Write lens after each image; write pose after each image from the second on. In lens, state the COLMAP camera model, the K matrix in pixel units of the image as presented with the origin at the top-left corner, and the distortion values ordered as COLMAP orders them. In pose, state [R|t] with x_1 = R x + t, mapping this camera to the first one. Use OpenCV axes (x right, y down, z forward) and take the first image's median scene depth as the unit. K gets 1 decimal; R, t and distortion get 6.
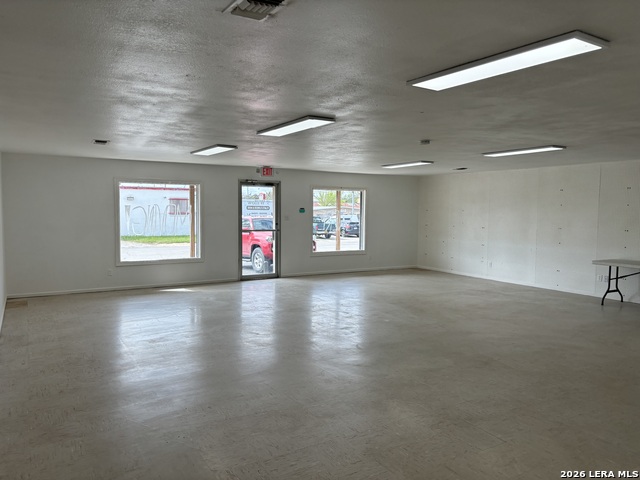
lens RADIAL K [[484.4, 0, 316.2], [0, 484.4, 241.7], [0, 0, 1]] dist [0.054268, -0.049462]
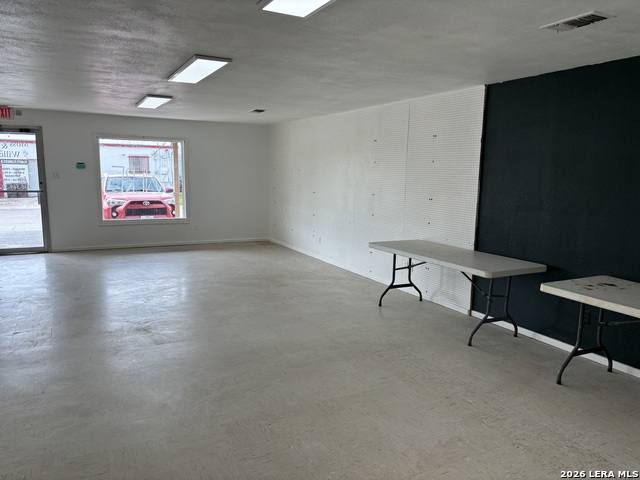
lens RADIAL K [[484.4, 0, 323.4], [0, 484.4, 240.2], [0, 0, 1]] dist [0.054268, -0.049462]
pose [[0.998839, 0.016765, -0.045166, 0.378870], [-0.013303, 0.997028, 0.075887, -0.010580], [0.046304, -0.075198, 0.996093, 0.227031]]
